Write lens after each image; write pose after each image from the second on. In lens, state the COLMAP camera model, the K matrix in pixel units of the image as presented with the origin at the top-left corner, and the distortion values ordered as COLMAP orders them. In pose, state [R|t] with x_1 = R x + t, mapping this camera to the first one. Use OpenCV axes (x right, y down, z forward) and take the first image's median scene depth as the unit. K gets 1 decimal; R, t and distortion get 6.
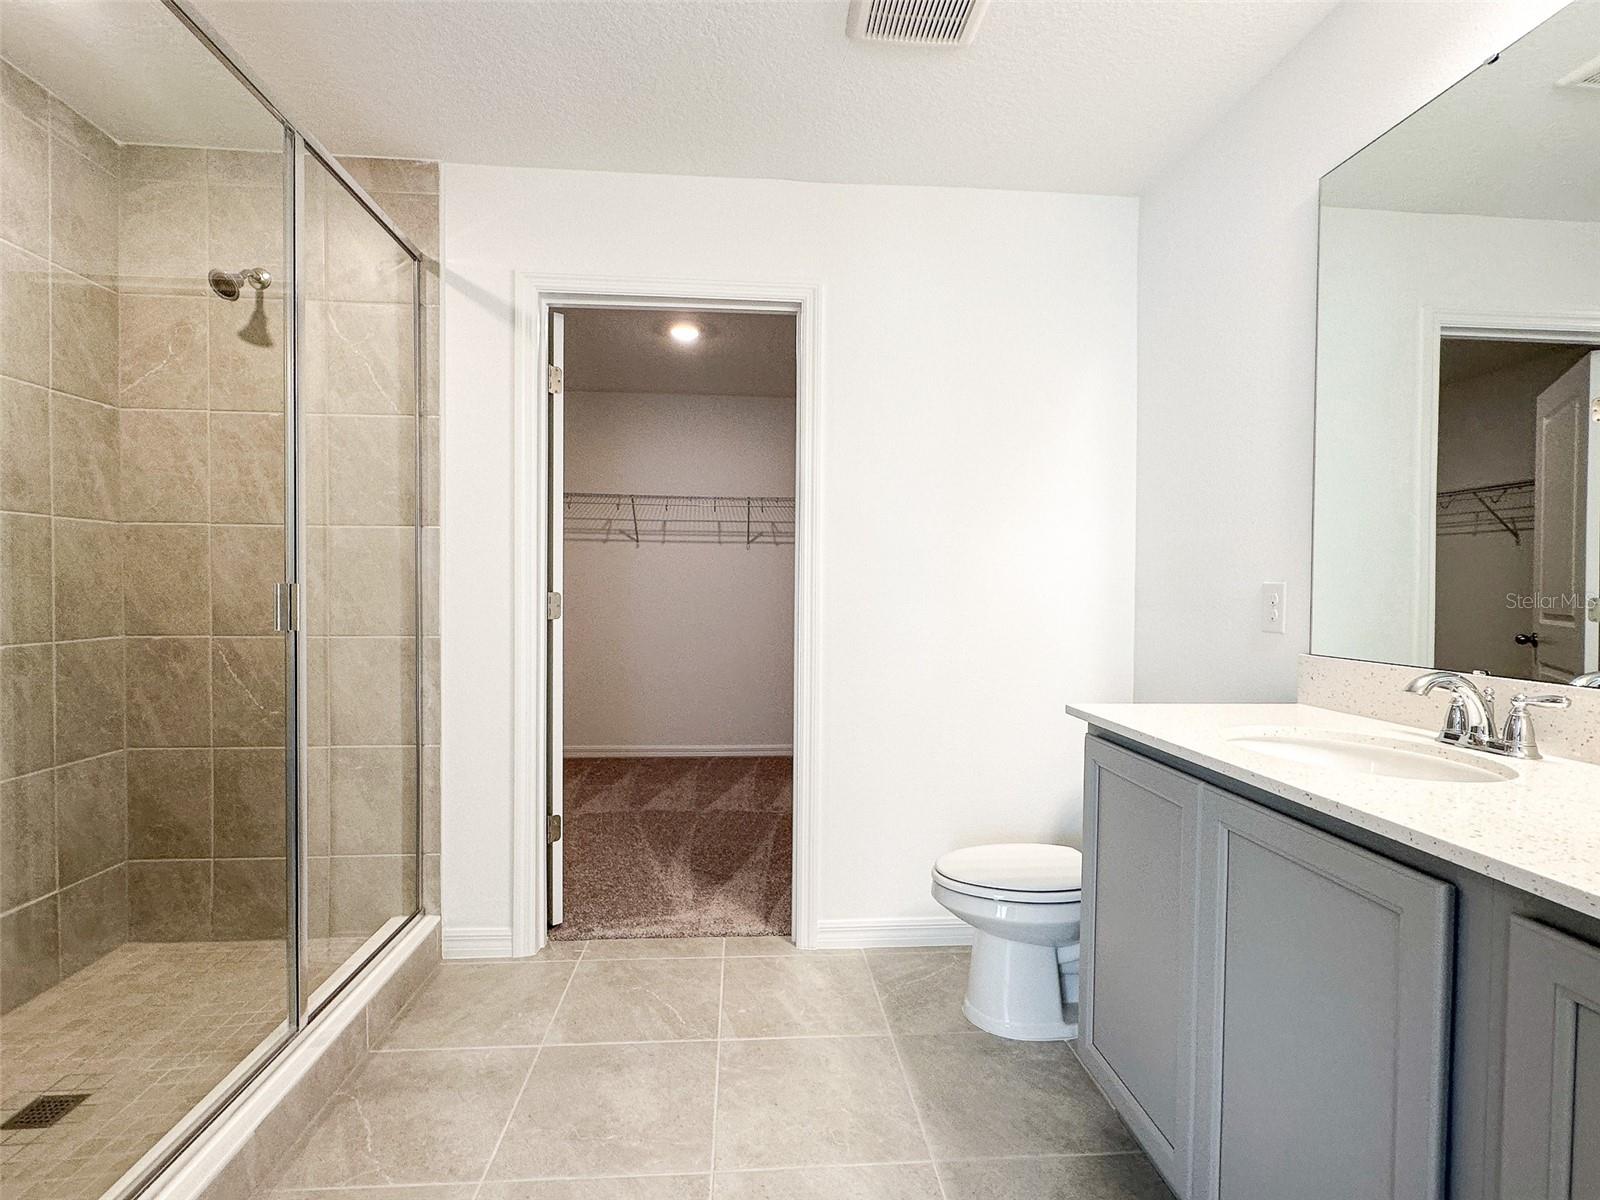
lens RADIAL K [[763.2, 0, 802.4], [0, 763.2, 604.2], [0, 0, 1]] dist [-0.001936, -0.000206]
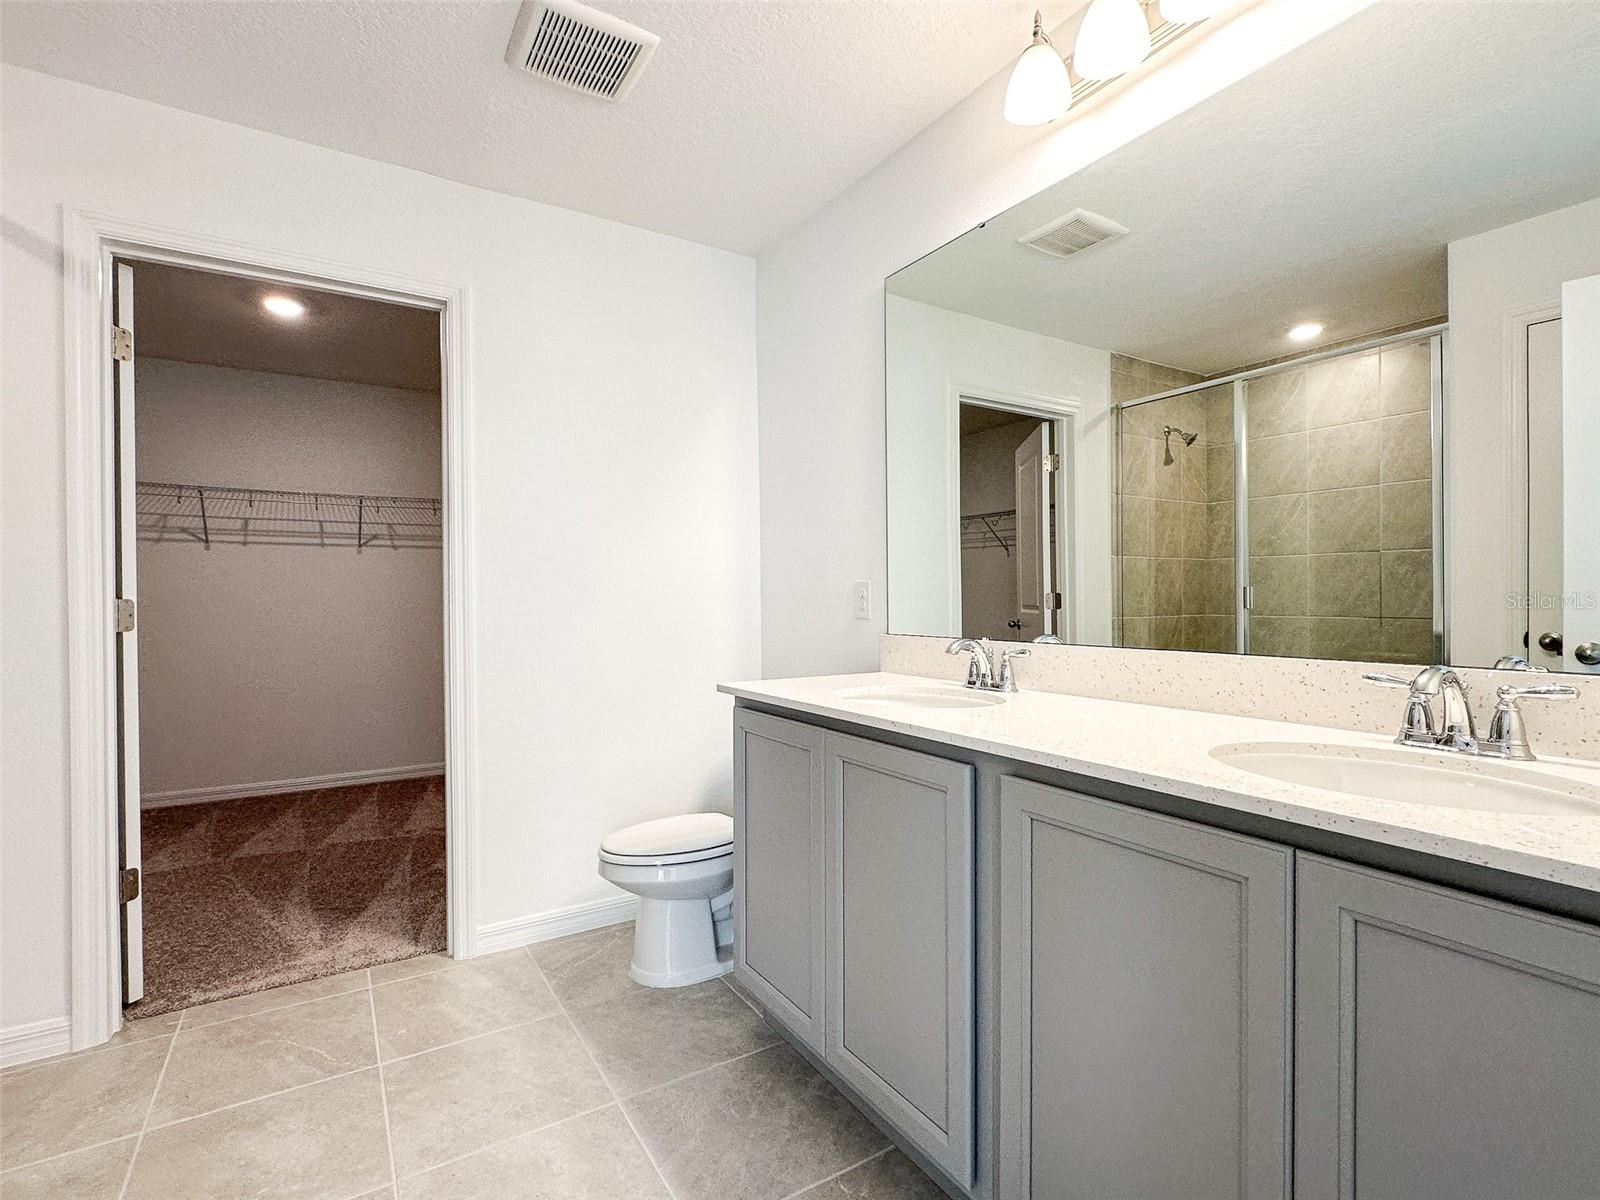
lens RADIAL K [[763.2, 0, 802.4], [0, 763.2, 604.2], [0, 0, 1]] dist [-0.001936, -0.000206]
pose [[0.883852, -0.019255, 0.467370, -0.062632], [0.025059, 0.999667, -0.006206, 0.013599], [-0.467095, 0.017197, 0.884040, -0.078111]]
